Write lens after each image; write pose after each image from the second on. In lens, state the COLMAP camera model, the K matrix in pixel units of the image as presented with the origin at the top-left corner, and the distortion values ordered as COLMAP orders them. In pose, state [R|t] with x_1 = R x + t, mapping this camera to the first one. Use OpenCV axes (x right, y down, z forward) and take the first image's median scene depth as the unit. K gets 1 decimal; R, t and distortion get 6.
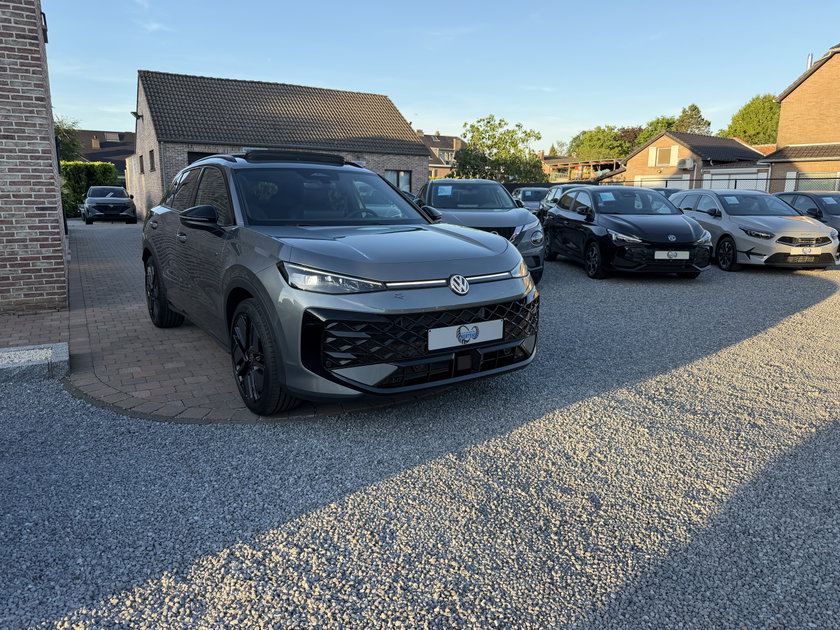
lens RADIAL K [[599.6, 0, 425.7], [0, 599.6, 316.0], [0, 0, 1]] dist [0.008679, -0.017691]
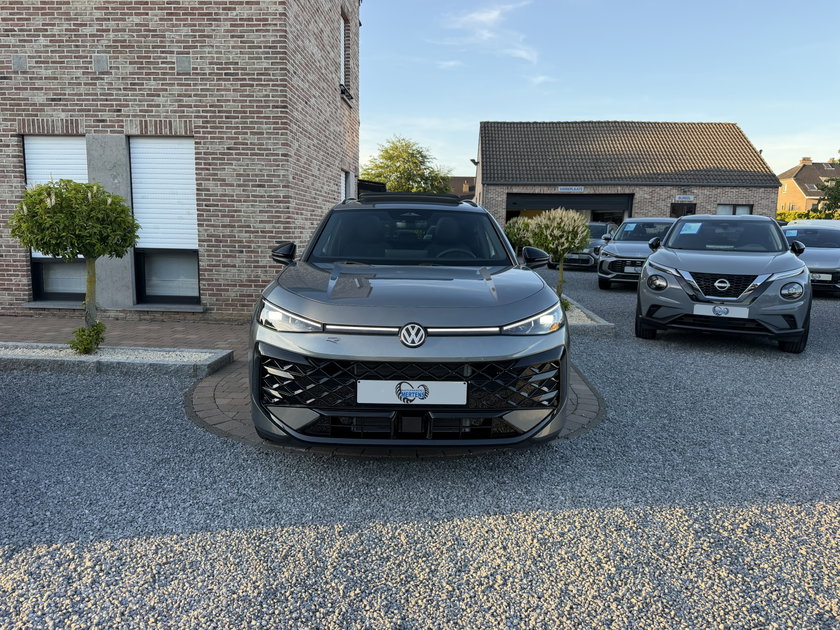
lens RADIAL K [[599.6, 0, 417.1], [0, 599.6, 311.0], [0, 0, 1]] dist [0.008679, -0.017691]
pose [[0.826281, 0.081774, -0.557291, 0.301301], [-0.119742, 0.992291, -0.031934, -0.033048], [0.550383, 0.093118, 0.829703, 0.146487]]
